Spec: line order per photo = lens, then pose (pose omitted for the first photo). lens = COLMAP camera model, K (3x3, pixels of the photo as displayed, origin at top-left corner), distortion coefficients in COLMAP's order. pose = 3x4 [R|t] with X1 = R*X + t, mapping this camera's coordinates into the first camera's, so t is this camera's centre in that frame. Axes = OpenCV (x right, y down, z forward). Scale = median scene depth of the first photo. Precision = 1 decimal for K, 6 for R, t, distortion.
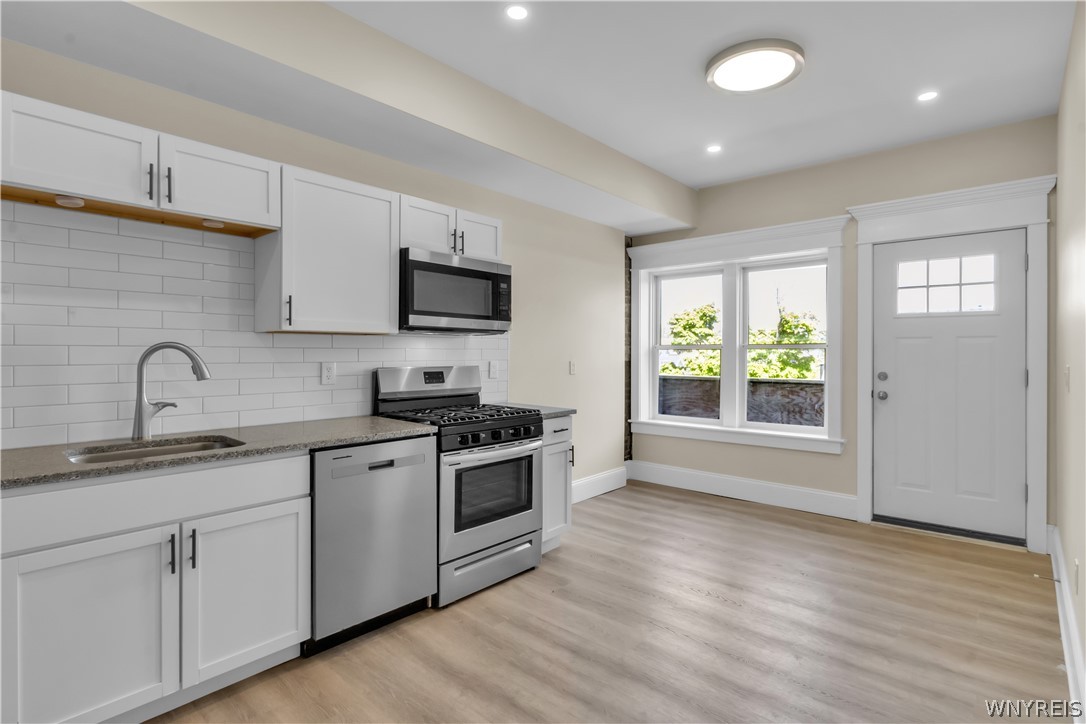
lens RADIAL K [[518.5, 0, 536.0], [0, 518.5, 357.1], [0, 0, 1]] dist [0.007343, -0.001803]
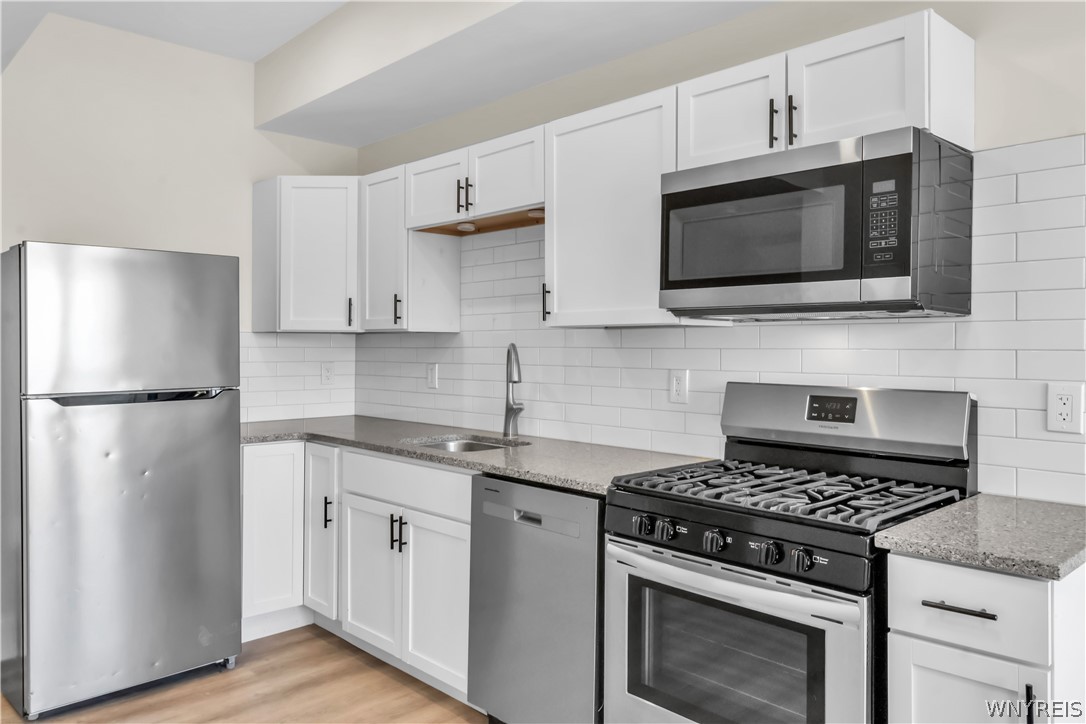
lens RADIAL K [[770.6, 0, 588.7], [0, 770.6, 349.5], [0, 0, 1]] dist [-0.007969, -0.000579]
pose [[-0.029912, -0.002861, -0.999548, 0.541327], [-0.015206, 0.999881, -0.002407, -0.010754], [0.999437, 0.015127, -0.029951, 0.827555]]
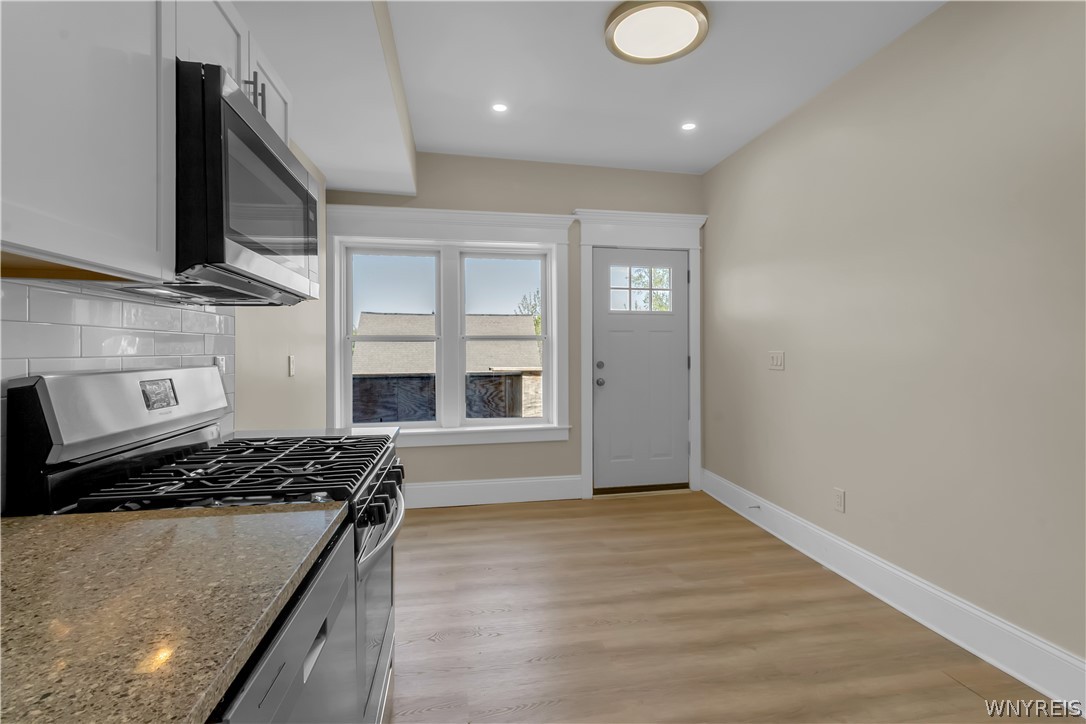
lens RADIAL K [[518.5, 0, 545.7], [0, 518.5, 352.6], [0, 0, 1]] dist [0.007343, -0.001803]
pose [[0.614919, -0.009060, 0.788538, -0.357165], [0.010982, 0.999935, 0.002925, 0.006772], [-0.788514, 0.006861, 0.614979, 0.490725]]
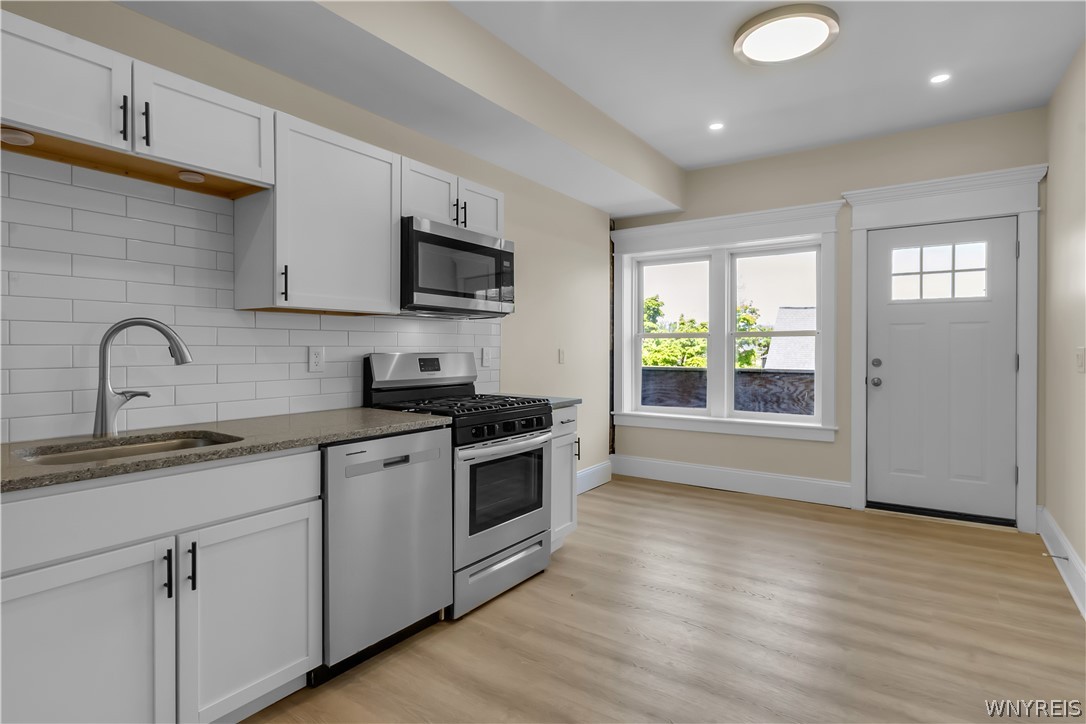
lens RADIAL K [[540.7, 0, 537.1], [0, 540.7, 354.6], [0, 0, 1]] dist [0.011191, -0.001530]
pose [[0.993175, -0.002622, 0.116608, -0.125355], [0.002041, 0.999985, 0.005102, 0.017908], [-0.116620, -0.004830, 0.993165, 0.049319]]
